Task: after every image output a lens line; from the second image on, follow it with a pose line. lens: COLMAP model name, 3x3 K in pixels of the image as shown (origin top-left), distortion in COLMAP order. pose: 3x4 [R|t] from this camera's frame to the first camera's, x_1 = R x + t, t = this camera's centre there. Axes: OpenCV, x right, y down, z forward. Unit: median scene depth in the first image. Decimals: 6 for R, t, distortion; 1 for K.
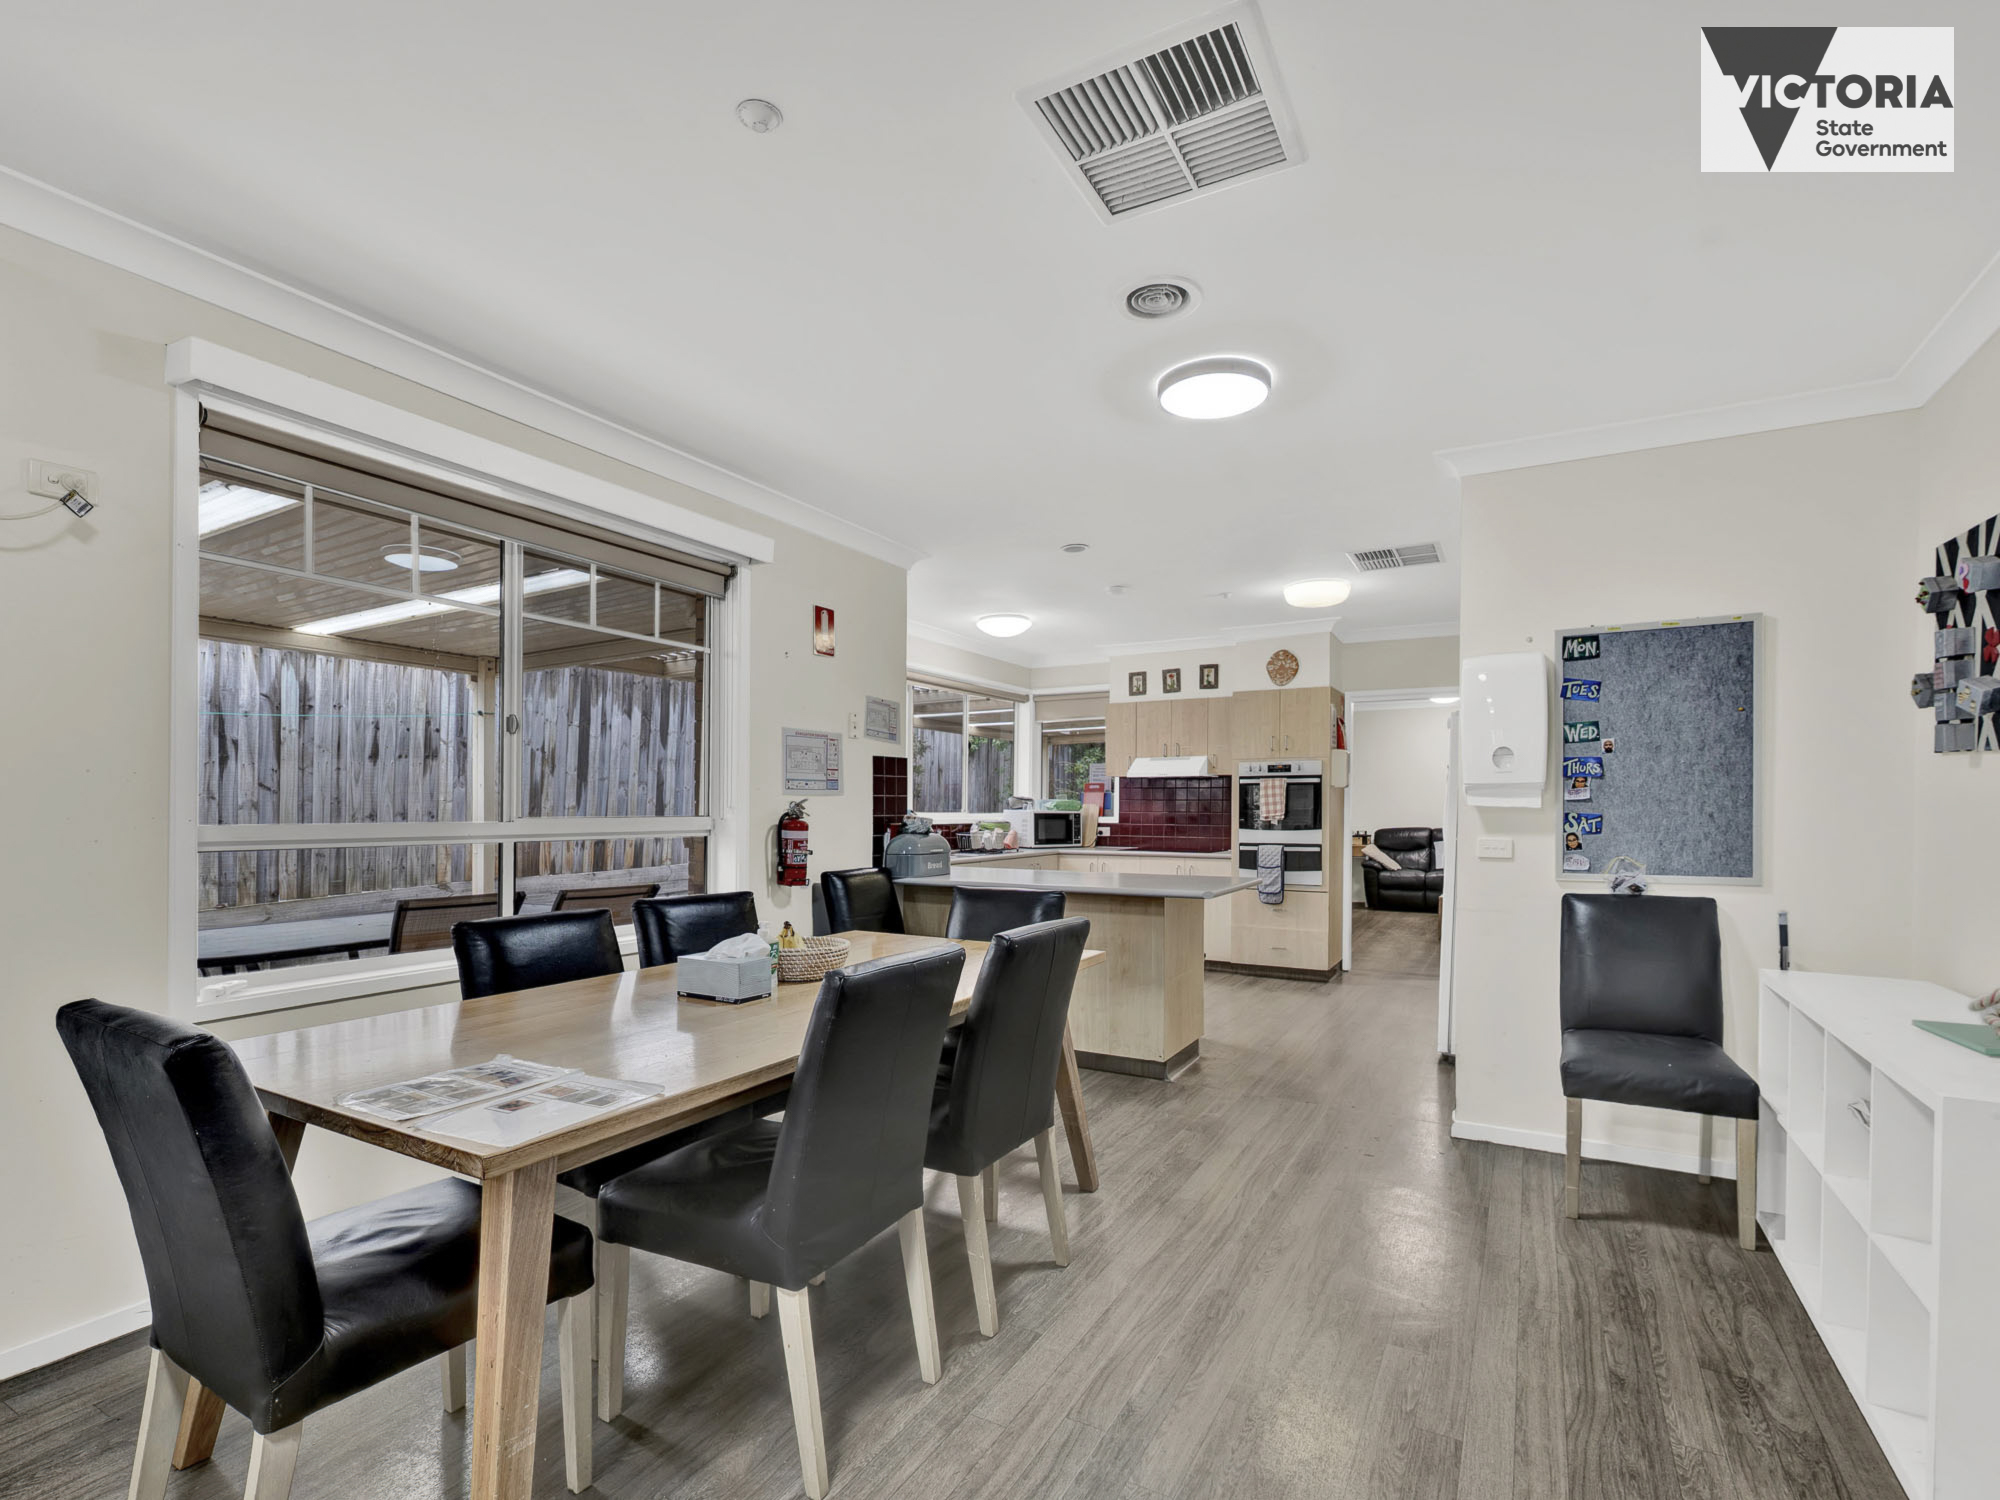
lens RADIAL K [[965.3, 0, 1007.2], [0, 965.3, 808.6], [0, 0, 1]] dist [-0.000646, -0.000104]
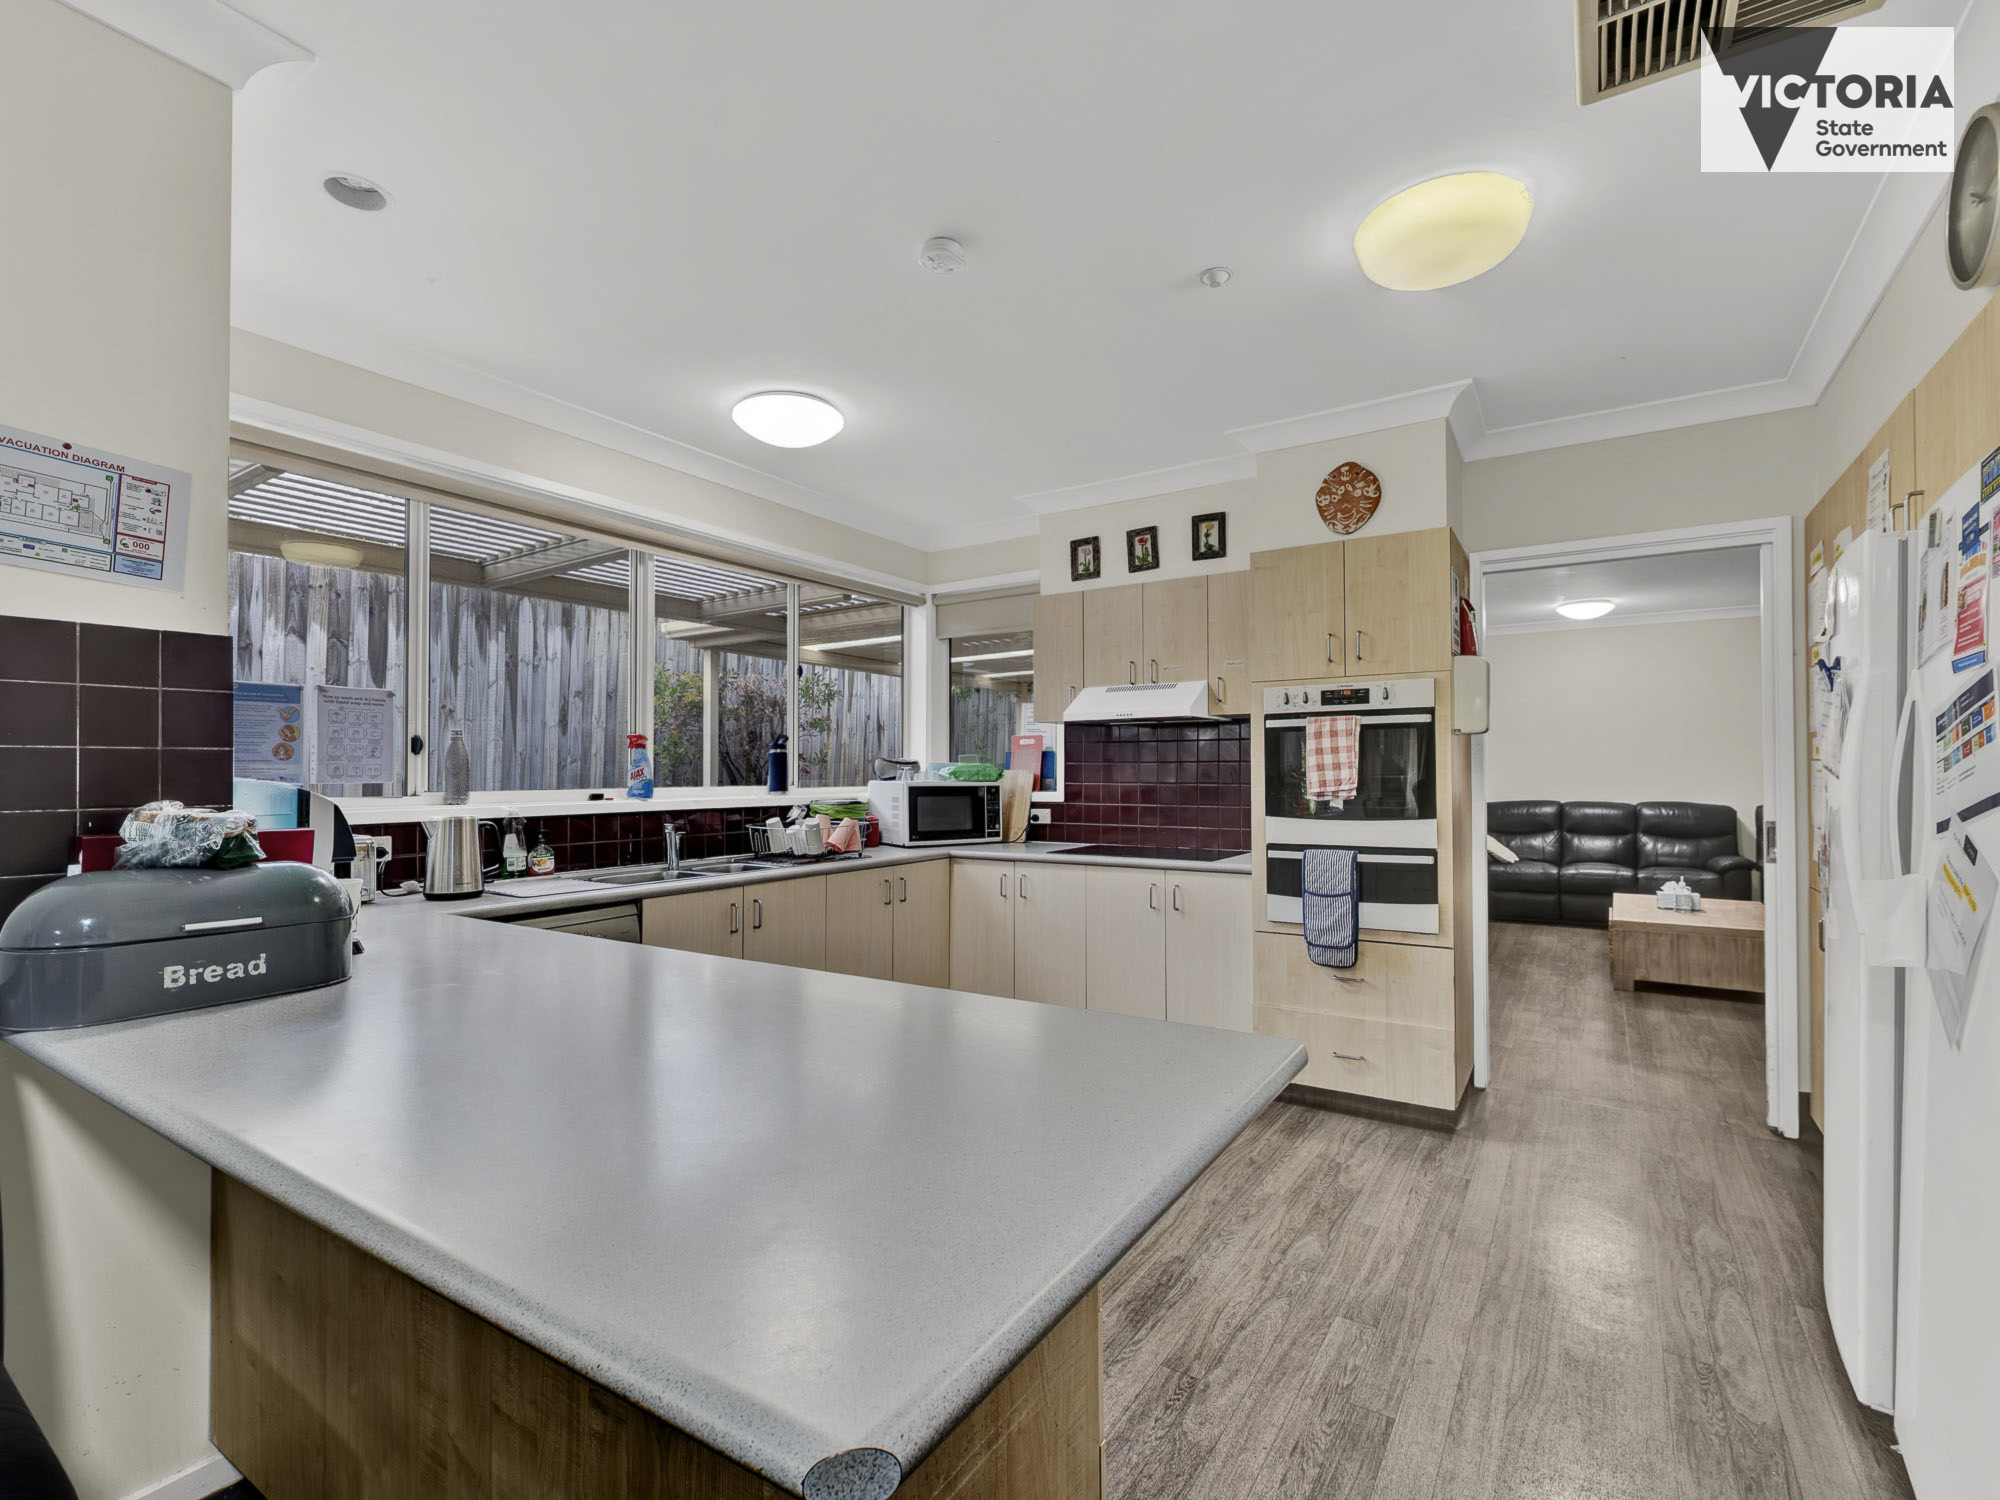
lens RADIAL K [[922.5, 0, 1000.0], [0, 922.5, 750.0], [0, 0, 1]] dist [-0.000391, -0.000027]
pose [[0.997600, -0.008162, -0.068764, 0.125726], [0.006325, 0.999619, -0.026881, -0.002081], [0.068957, 0.026382, 0.997271, 0.472304]]
